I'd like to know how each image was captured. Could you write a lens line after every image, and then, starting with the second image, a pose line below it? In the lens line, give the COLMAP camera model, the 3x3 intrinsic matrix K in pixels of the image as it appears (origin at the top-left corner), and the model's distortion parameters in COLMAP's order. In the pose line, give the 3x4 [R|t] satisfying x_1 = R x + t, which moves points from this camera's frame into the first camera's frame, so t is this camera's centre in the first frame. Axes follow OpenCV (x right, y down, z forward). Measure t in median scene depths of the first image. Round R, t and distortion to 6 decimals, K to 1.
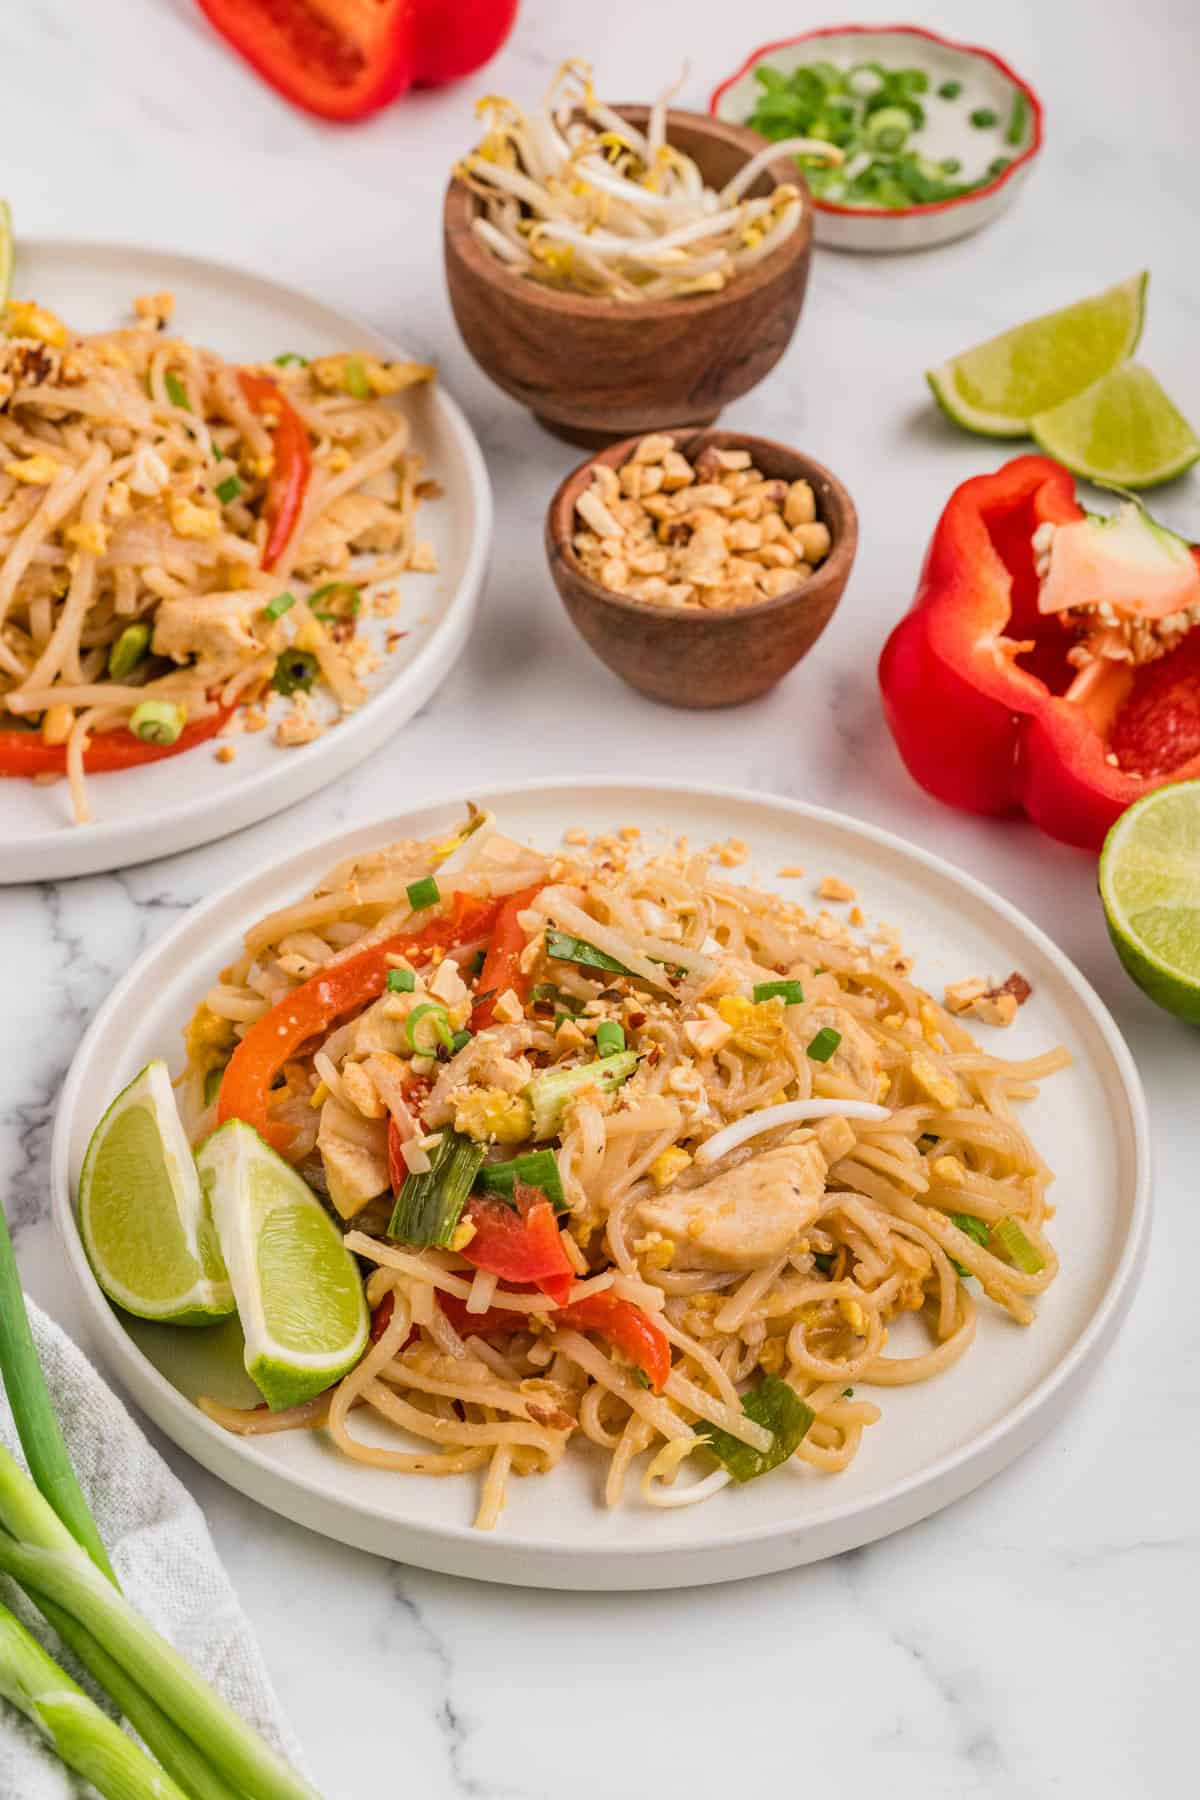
lens RADIAL K [[6245.6, 0, 600.0], [0, 6245.6, 900.0], [0, 0, 1]] dist [0.023764, 0.899721]
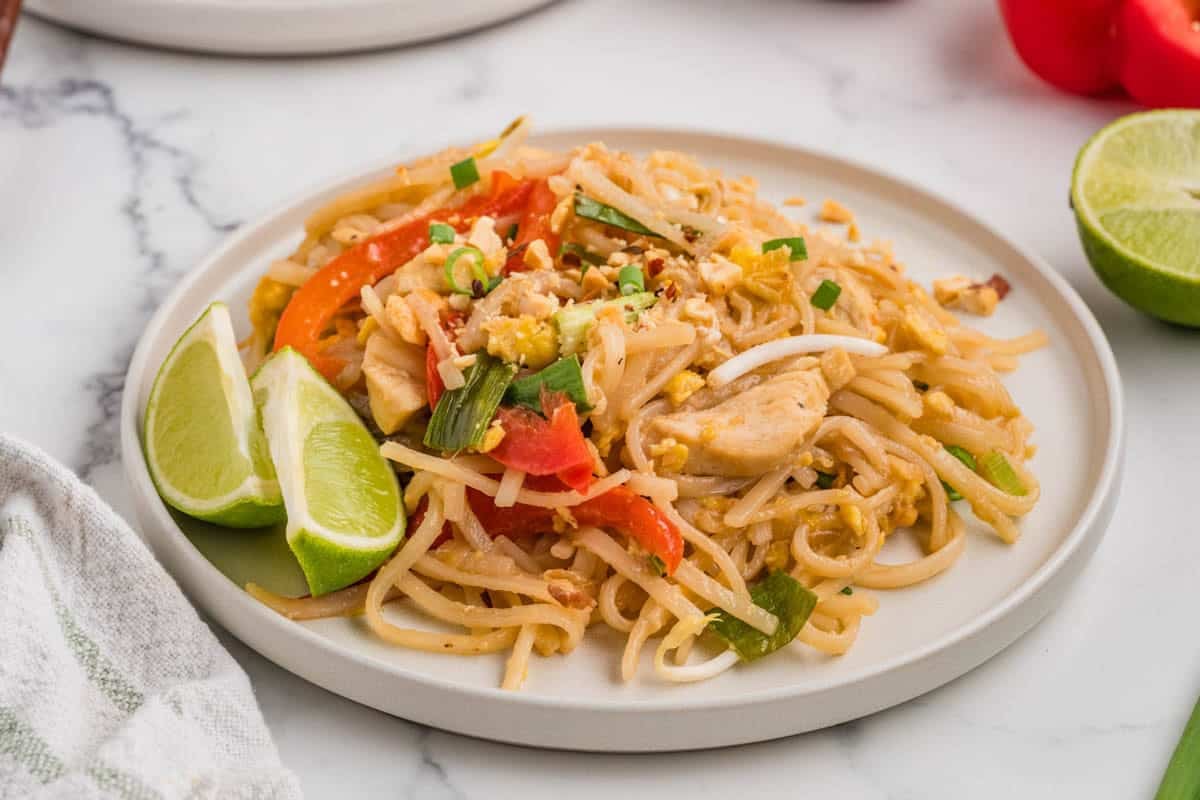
lens RADIAL K [[4163.8, 0, 600.0], [0, 4163.8, 400.0], [0, 0, 1]] dist [0.023764, 0.899721]
pose [[0.999882, 0.011524, -0.010157, 0.003839], [-0.012651, 0.992811, -0.119025, 0.131098], [0.008713, 0.119139, 0.992839, 0.278778]]
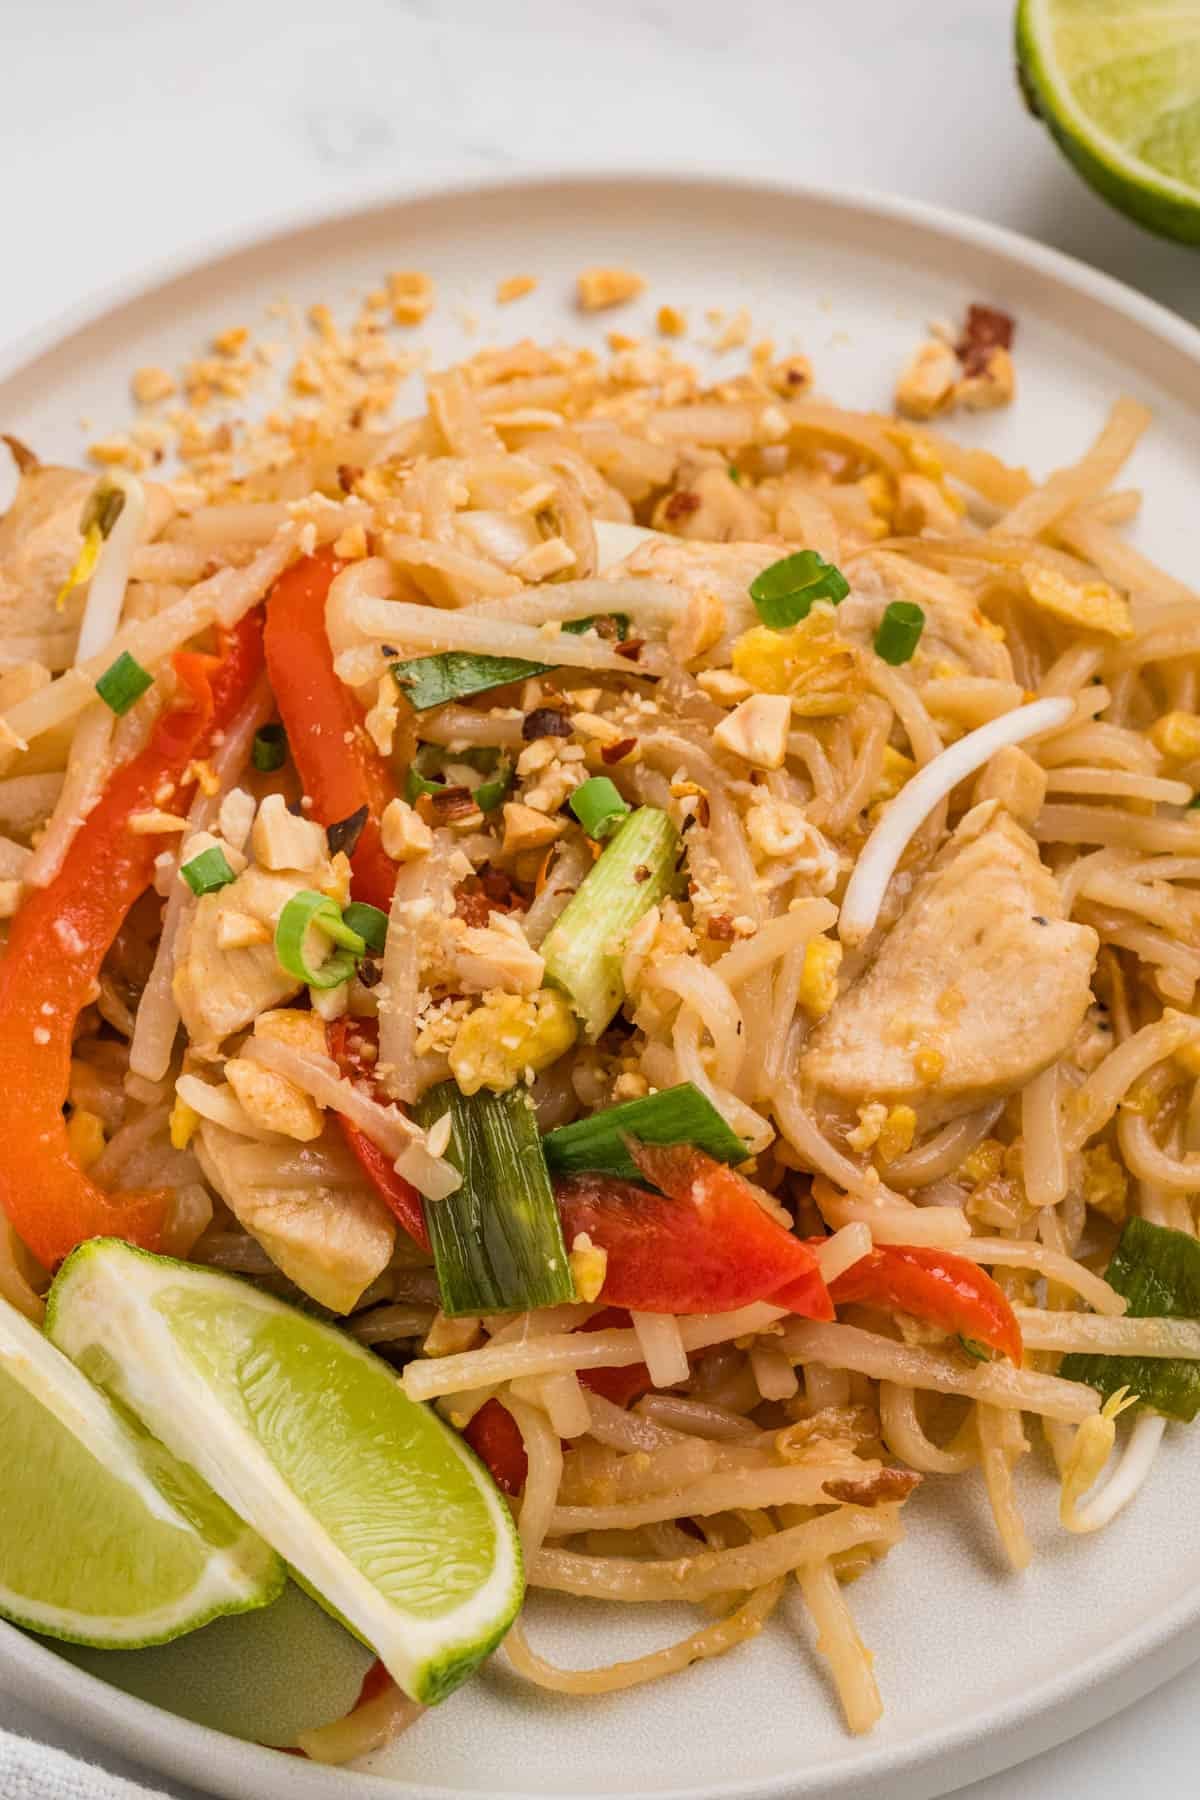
lens RADIAL K [[6245.6, 0, 600.0], [0, 6245.6, 900.0], [0, 0, 1]] dist [0.023764, 0.899721]
pose [[0.859540, -0.460660, 0.221321, -0.128722], [0.372697, 0.861313, 0.345308, -0.167391], [-0.349696, -0.214321, 0.912019, 0.485623]]
